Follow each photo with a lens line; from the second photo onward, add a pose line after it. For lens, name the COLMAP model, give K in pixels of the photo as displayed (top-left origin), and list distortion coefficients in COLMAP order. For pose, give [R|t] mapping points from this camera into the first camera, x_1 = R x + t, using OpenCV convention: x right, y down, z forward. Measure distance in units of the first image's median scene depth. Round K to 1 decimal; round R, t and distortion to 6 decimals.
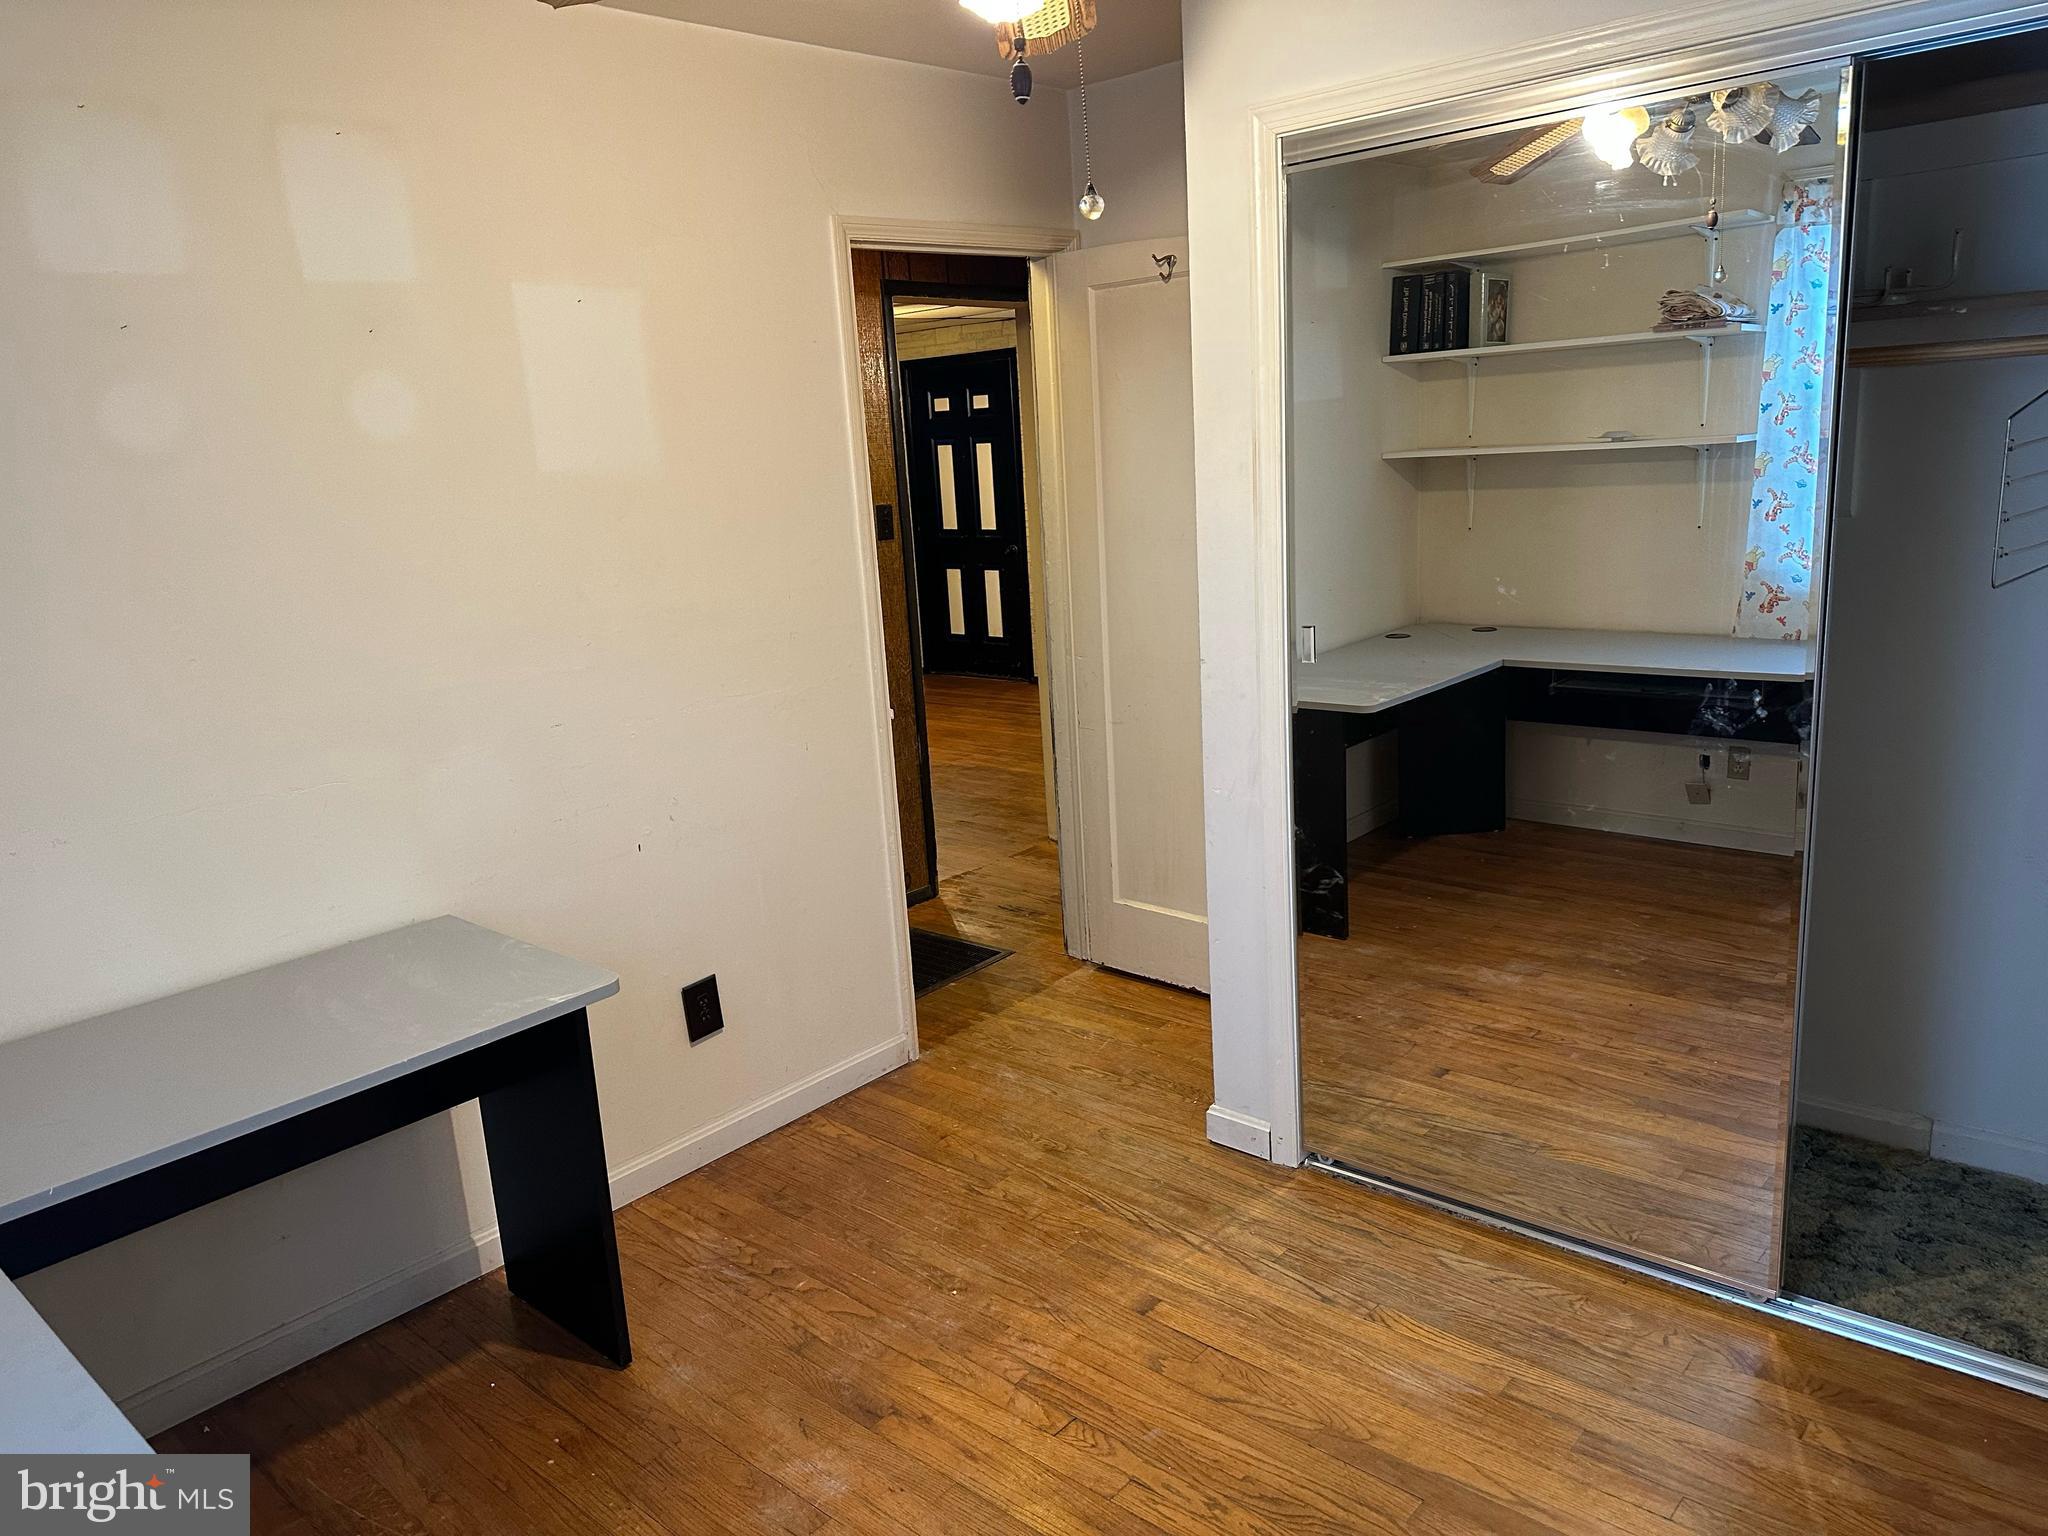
lens RADIAL K [[1445.5, 0, 1027.6], [0, 1445.5, 780.9], [0, 0, 1]] dist [0.020289, -0.003076]
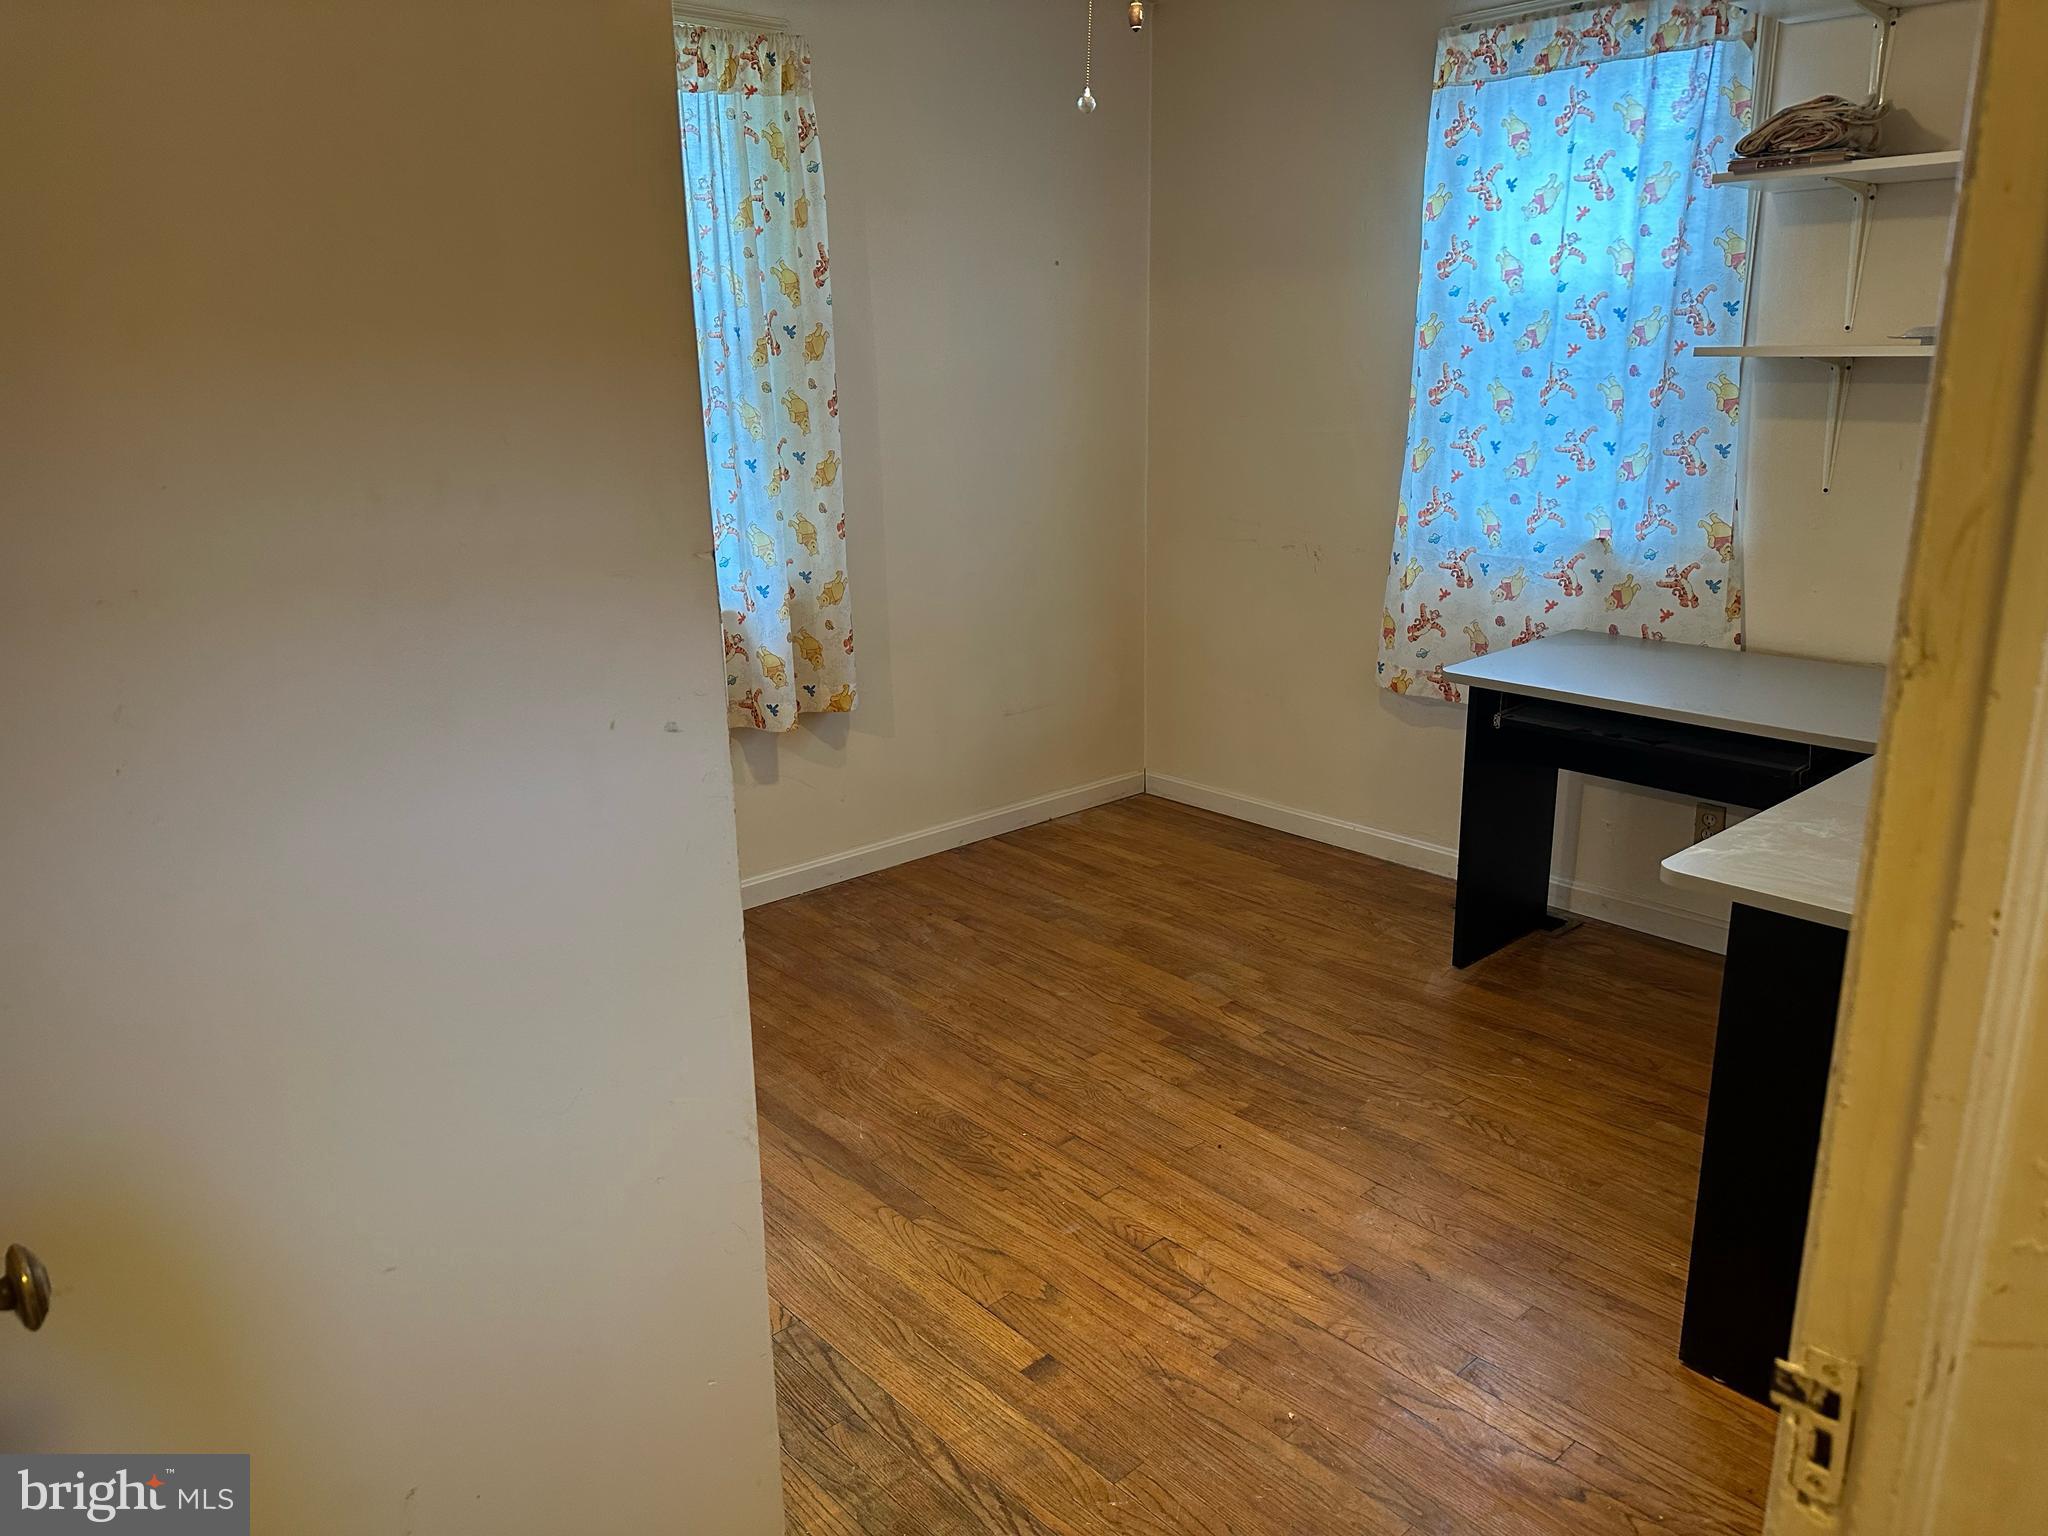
lens RADIAL K [[1445.5, 0, 1027.6], [0, 1445.5, 780.9], [0, 0, 1]] dist [0.020289, -0.003076]
pose [[-0.990711, 0.054529, 0.124576, -0.029685], [0.108887, 0.866873, 0.486493, -0.328502], [-0.081463, 0.495538, -0.864758, 1.634777]]
